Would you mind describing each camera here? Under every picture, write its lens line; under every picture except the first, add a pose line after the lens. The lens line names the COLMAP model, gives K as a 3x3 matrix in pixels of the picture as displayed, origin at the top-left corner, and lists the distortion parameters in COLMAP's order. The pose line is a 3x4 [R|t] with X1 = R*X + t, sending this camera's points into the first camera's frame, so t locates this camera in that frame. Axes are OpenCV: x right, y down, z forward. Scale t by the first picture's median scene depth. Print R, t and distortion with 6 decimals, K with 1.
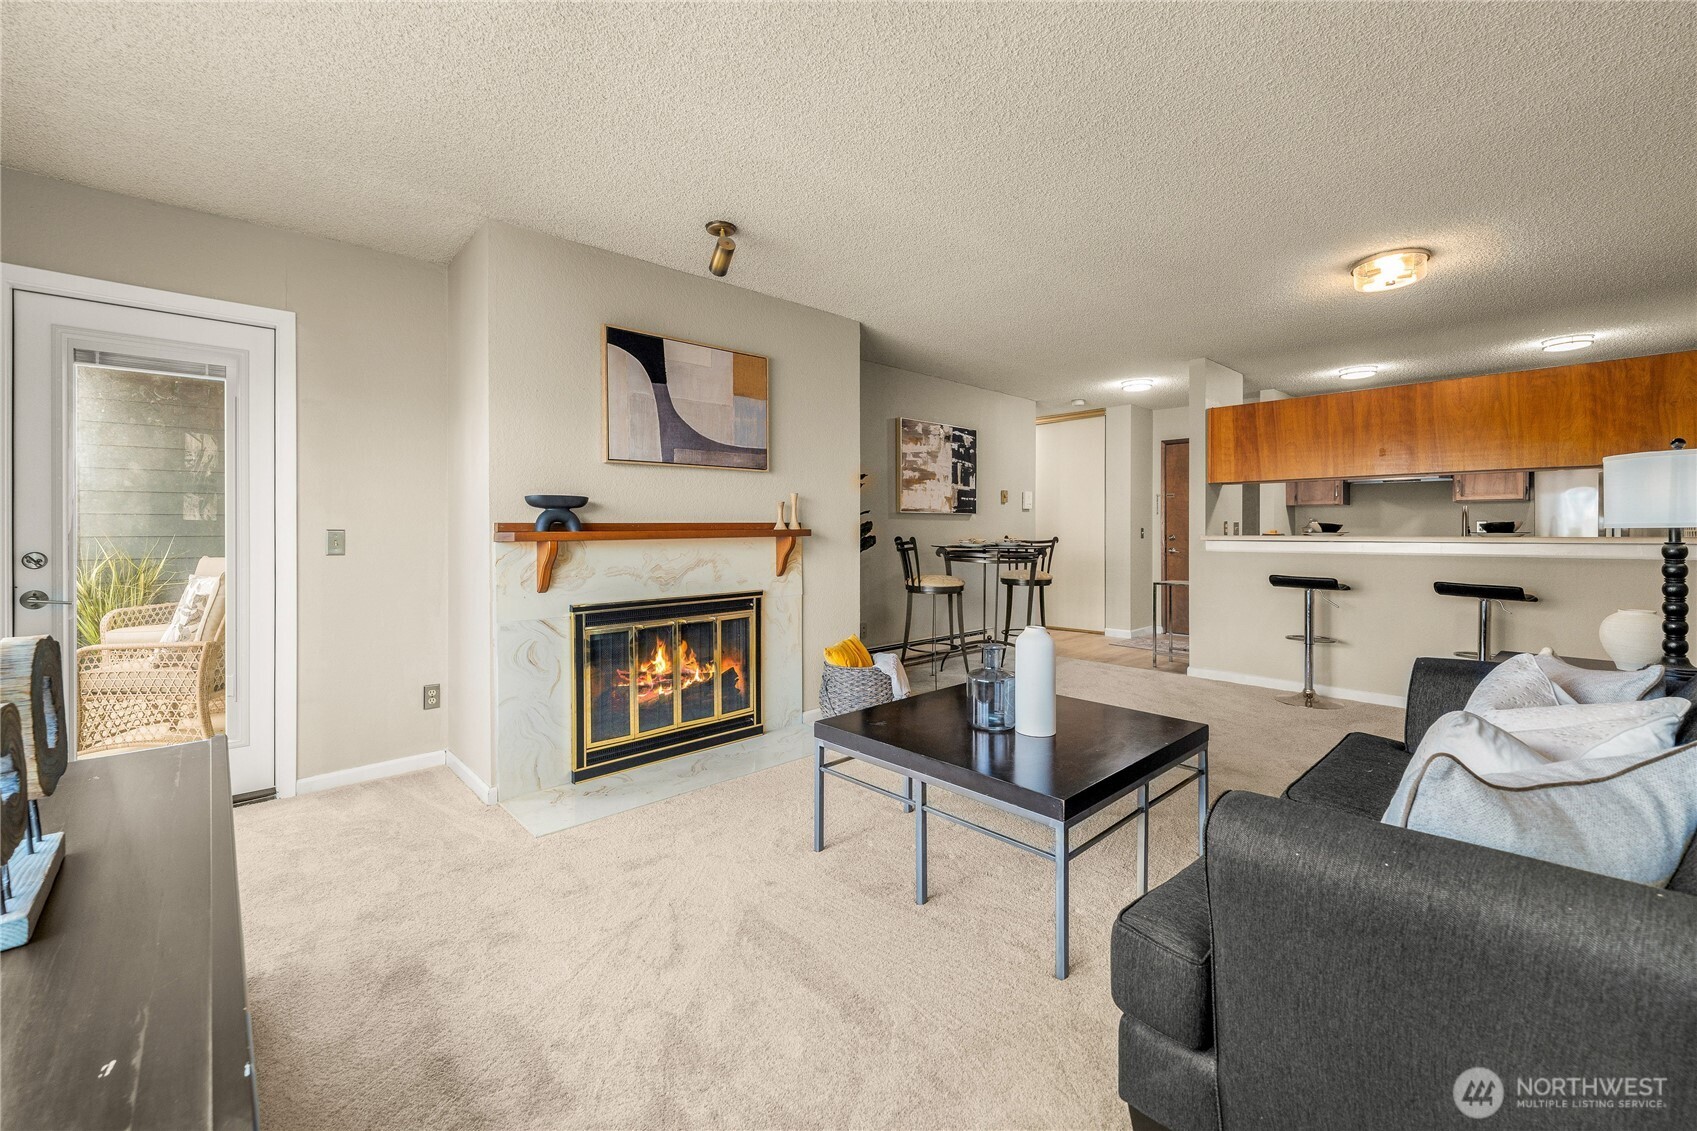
lens RADIAL K [[696.9, 0, 843.3], [0, 696.9, 533.5], [0, 0, 1]] dist [0.000446, -0.000016]
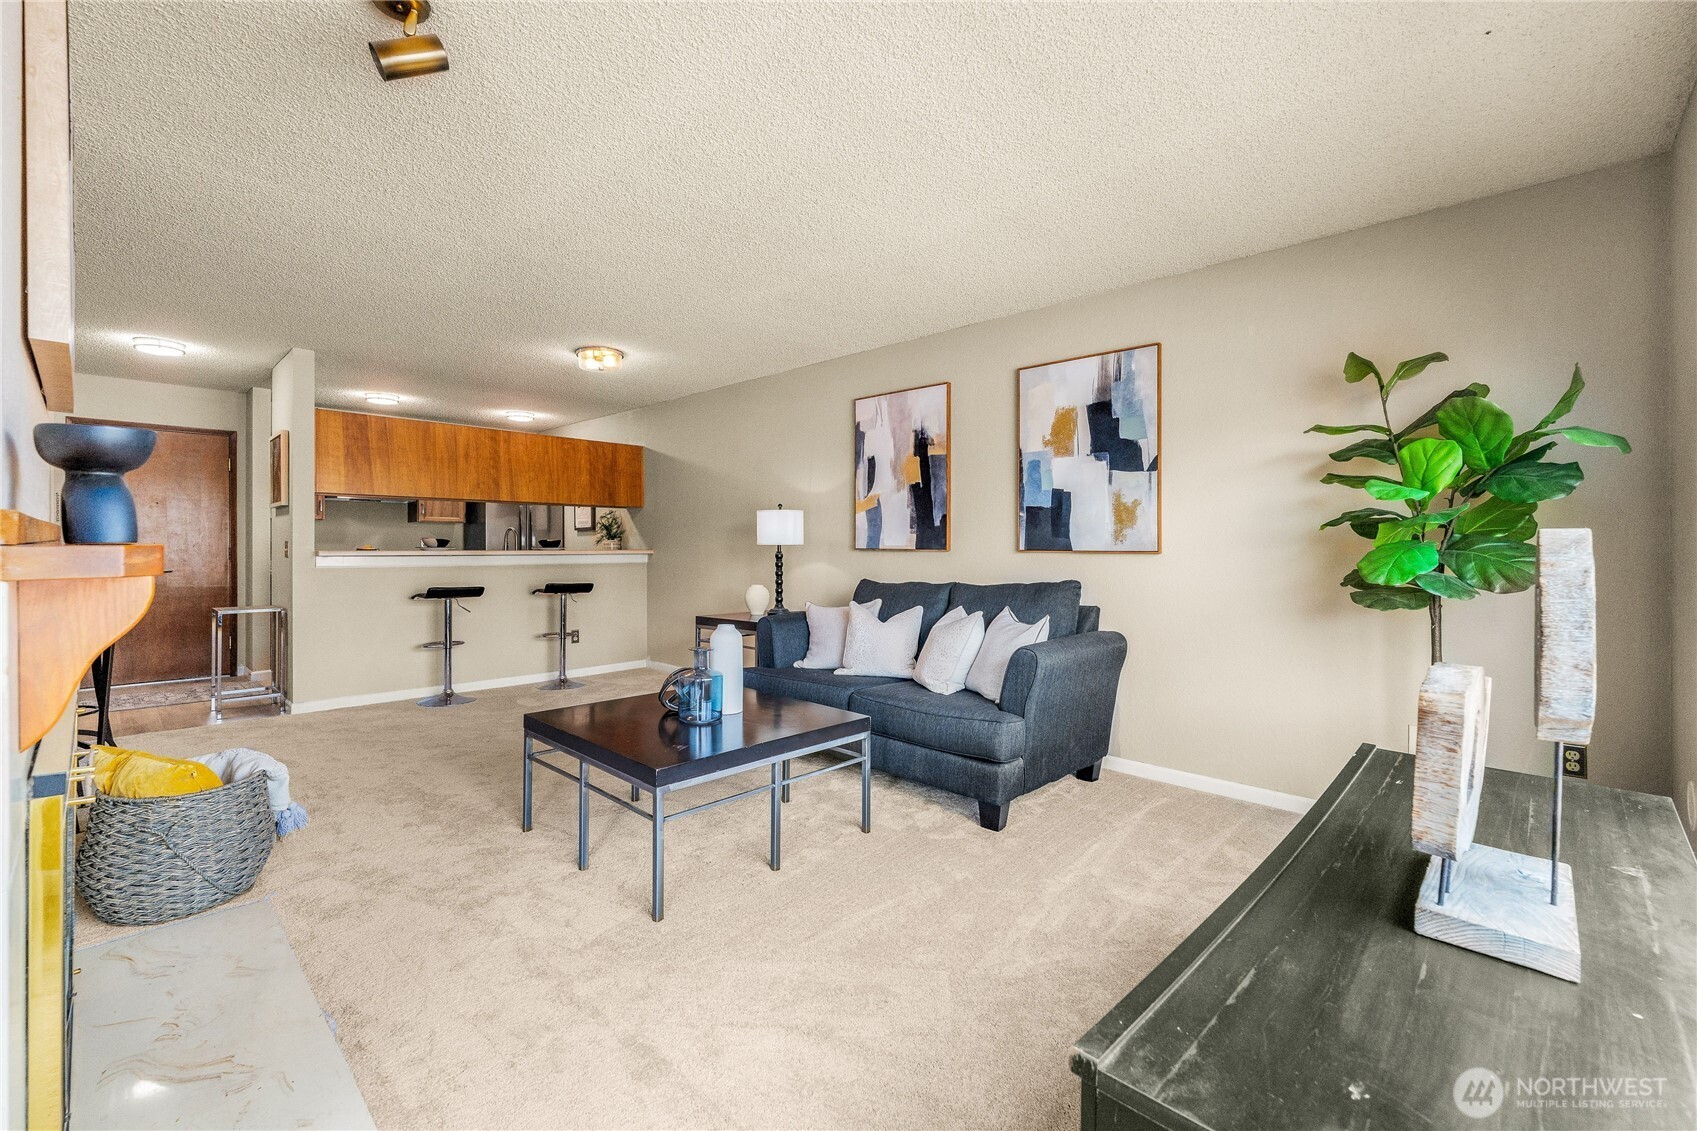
lens RADIAL K [[719.2, 0, 833.8], [0, 719.2, 546.4], [0, 0, 1]] dist [0.000939, 0.000143]
pose [[-0.048328, 0.002593, 0.998828, -0.447829], [0.002729, 0.999993, -0.002464, 0.001448], [-0.998828, 0.002606, -0.048335, 0.399444]]
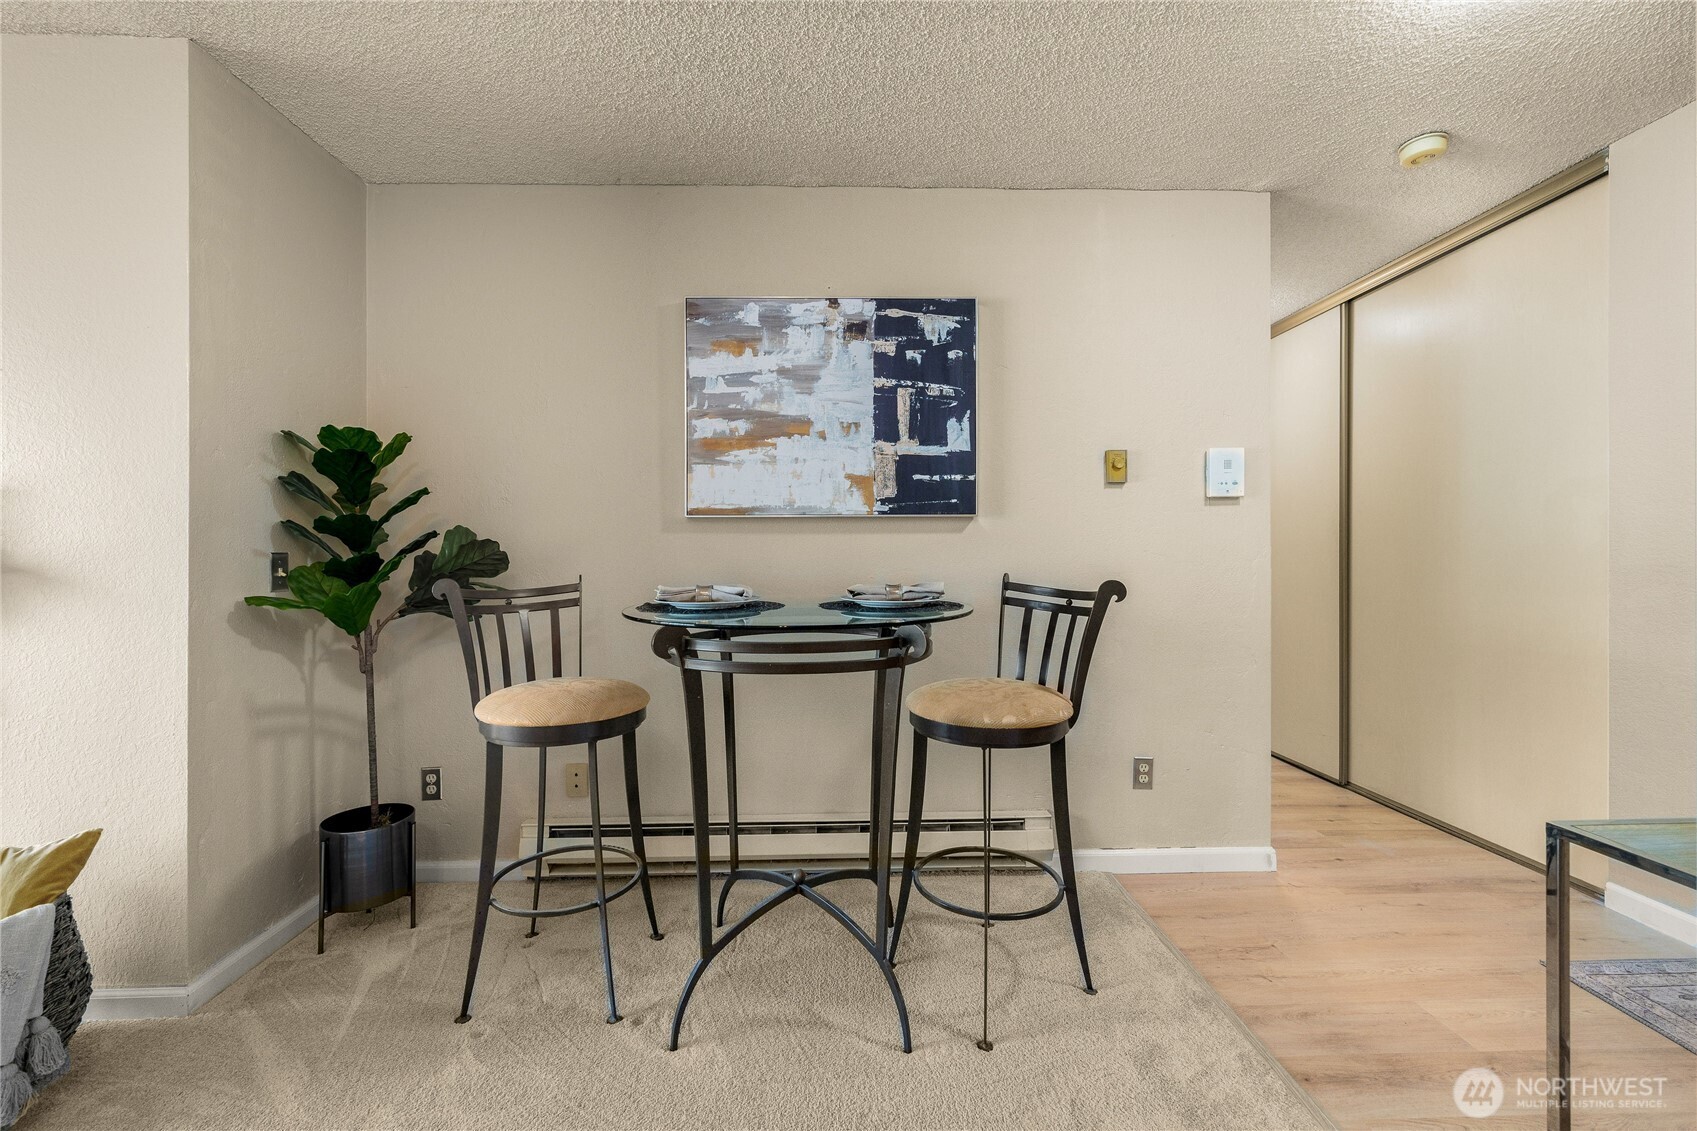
lens RADIAL K [[702.9, 0, 841.8], [0, 702.9, 555.9], [0, 0, 1]] dist [-0.001163, -0.000175]
pose [[0.746491, -0.001396, -0.665394, 0.489551], [0.001251, 0.999999, -0.000694, -0.006816], [0.665394, -0.000315, 0.746492, 0.819735]]
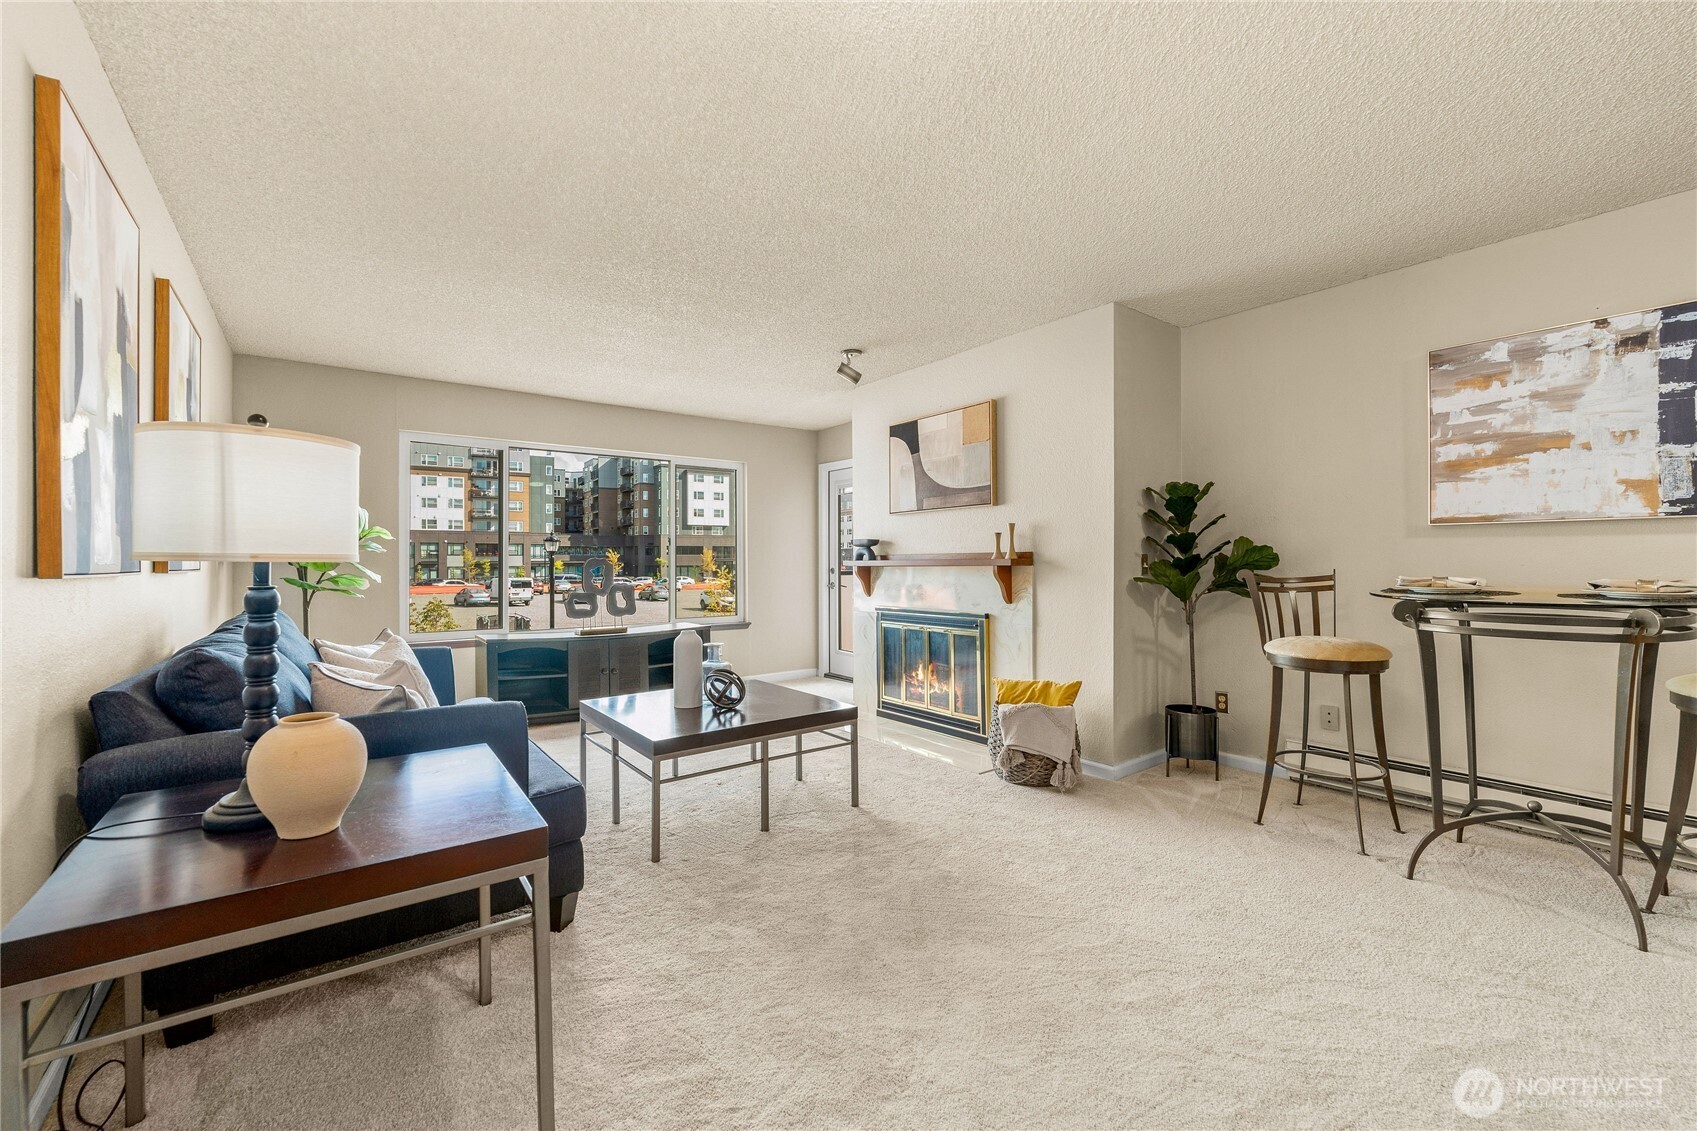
lens RADIAL K [[685.7, 0, 850.1], [0, 685.7, 557.3], [0, 0, 1]] dist [0.000722, -0.000225]
pose [[-0.104373, -0.001738, -0.994537, 0.731591], [-0.000875, 0.999998, -0.001656, -0.004660], [0.994538, 0.000698, -0.104375, 0.671893]]
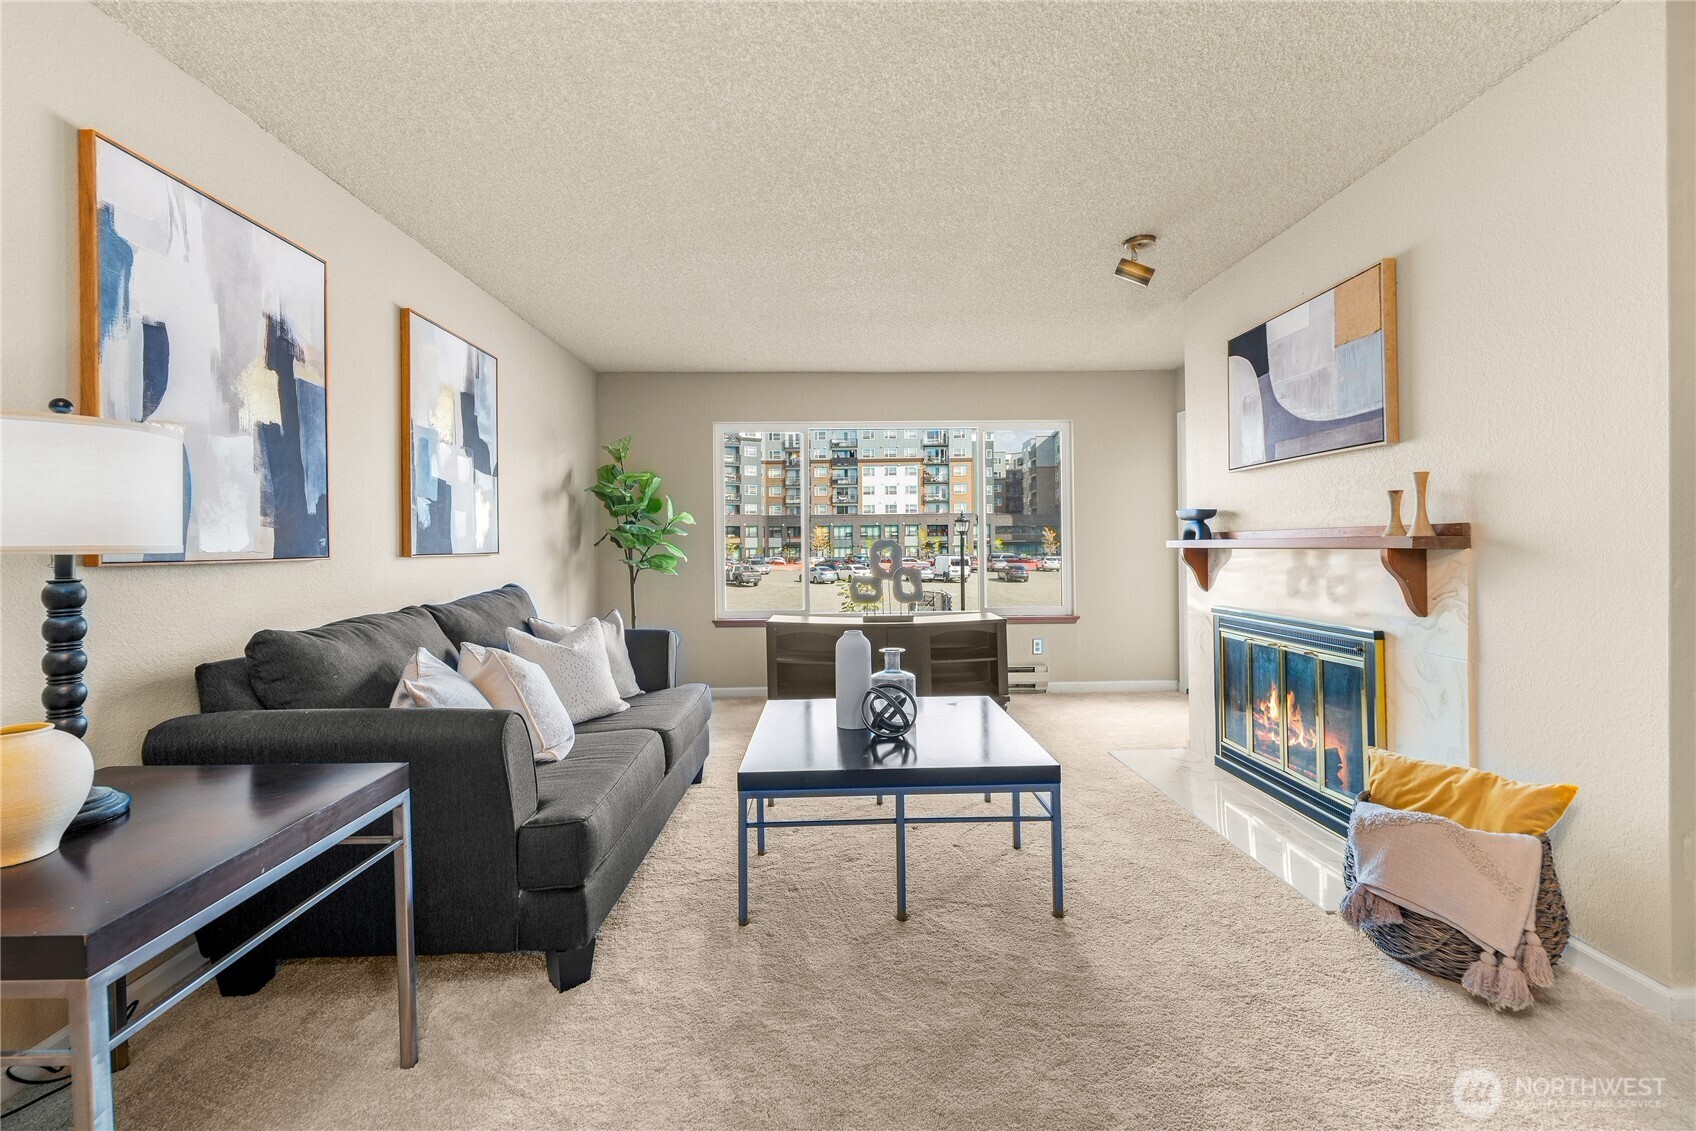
lens RADIAL K [[699.3, 0, 849.0], [0, 699.3, 542.0], [0, 0, 1]] dist [-0.000191, -0.000066]
pose [[-0.662049, 0.009015, -0.749406, 0.509595], [0.008449, 0.999954, 0.004565, -0.005913], [0.749413, -0.003310, -0.662095, 0.792866]]
